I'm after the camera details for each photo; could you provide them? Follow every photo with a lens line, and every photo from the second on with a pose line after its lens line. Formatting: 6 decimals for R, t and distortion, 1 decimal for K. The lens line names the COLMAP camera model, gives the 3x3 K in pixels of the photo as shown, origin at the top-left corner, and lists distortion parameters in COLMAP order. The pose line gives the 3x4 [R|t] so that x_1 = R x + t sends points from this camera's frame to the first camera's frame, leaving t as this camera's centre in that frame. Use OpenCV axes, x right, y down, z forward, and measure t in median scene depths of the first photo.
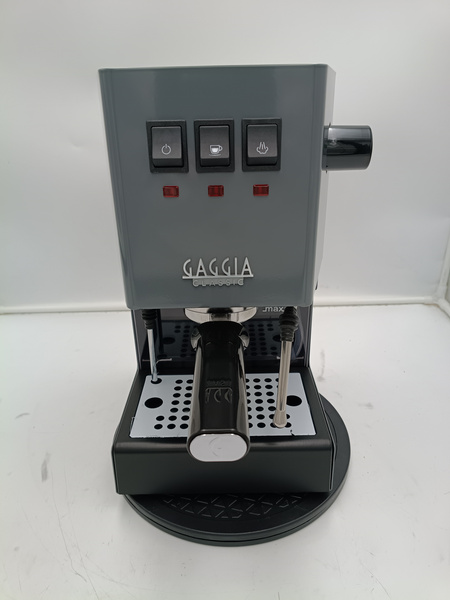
lens RADIAL K [[566.5, 0, 214.4], [0, 566.5, 296.6], [0, 0, 1]] dist [0.007210, 0.033781]
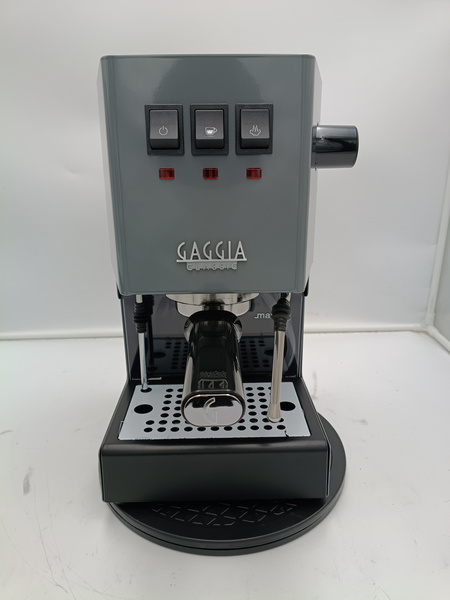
lens RADIAL K [[566.5, 0, 216.4], [0, 566.5, 284.6], [0, 0, 1]] dist [0.007210, 0.033781]
pose [[0.999653, 0.005874, 0.025692, -0.009111], [-0.002076, 0.989370, -0.145406, 0.126612], [-0.026273, 0.145302, 0.989038, 0.003958]]
